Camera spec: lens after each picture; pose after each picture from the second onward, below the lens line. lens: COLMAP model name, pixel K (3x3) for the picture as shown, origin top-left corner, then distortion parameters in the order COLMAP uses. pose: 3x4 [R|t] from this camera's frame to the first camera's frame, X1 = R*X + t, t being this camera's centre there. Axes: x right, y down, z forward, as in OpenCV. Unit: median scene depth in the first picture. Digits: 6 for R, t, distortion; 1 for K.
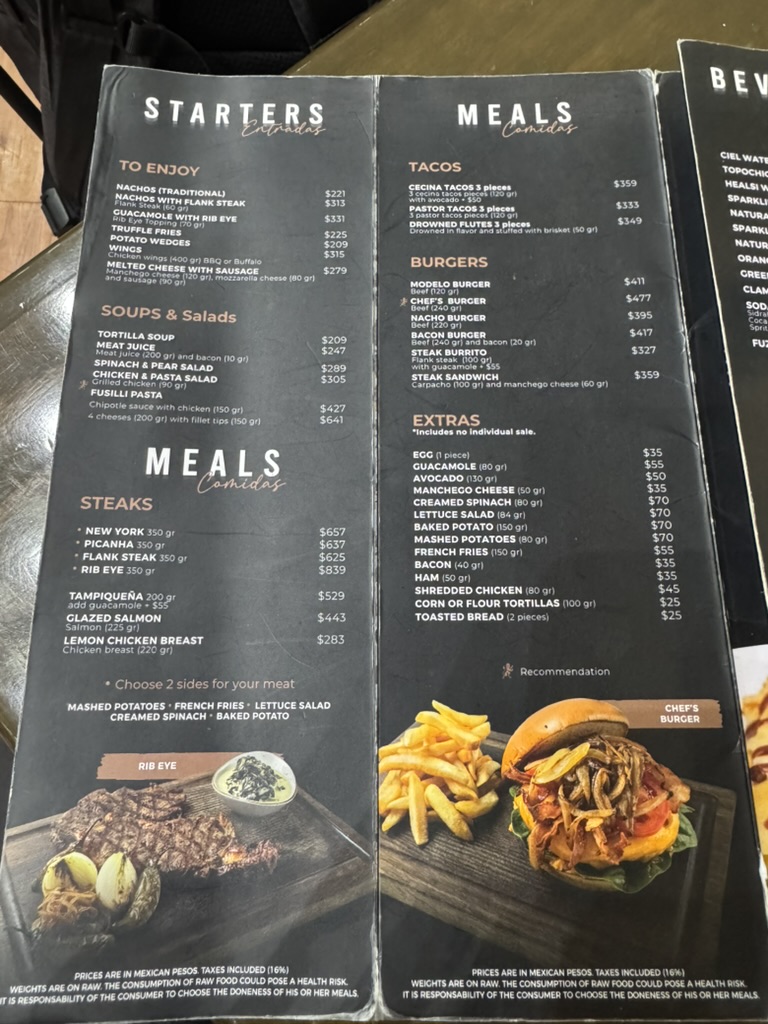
lens RADIAL K [[397.8, 0, 533.7], [0, 397.8, 512.5], [0, 0, 1]] dist [0.014630, -0.004860]
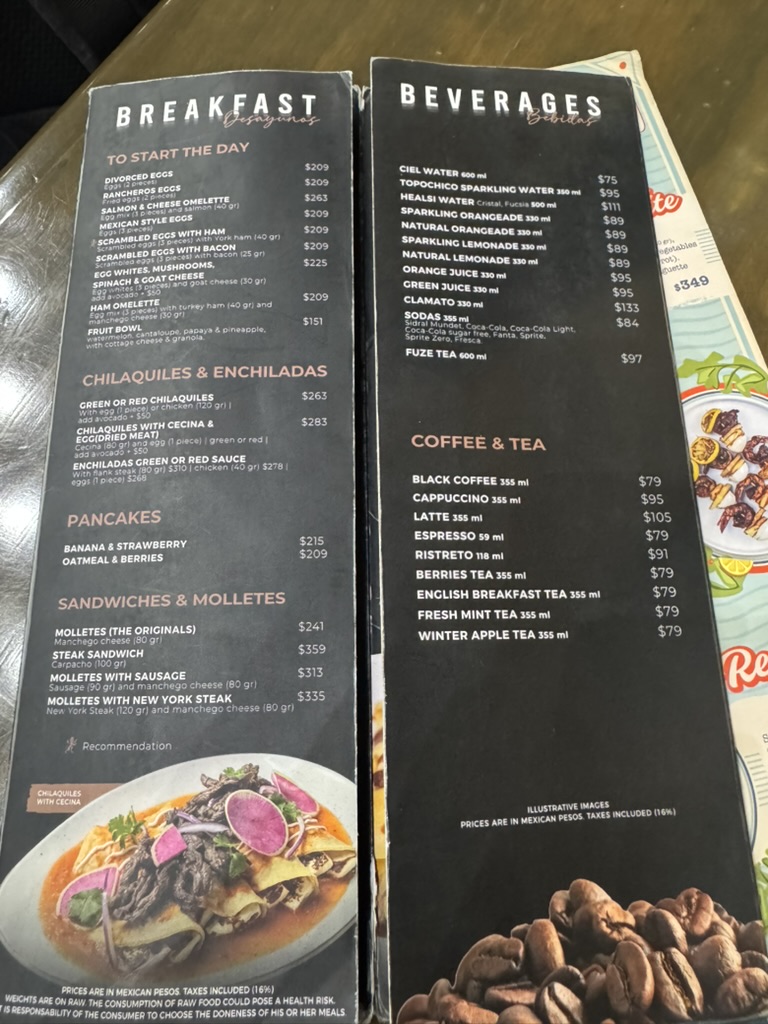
lens RADIAL K [[397.8, 0, 533.7], [0, 397.8, 512.5], [0, 0, 1]] dist [0.014630, -0.004860]
pose [[0.999802, -0.019918, 0.000026, 0.791482], [0.019916, 0.999680, -0.015610, 0.002527], [0.000285, 0.015608, 0.999878, -0.001311]]
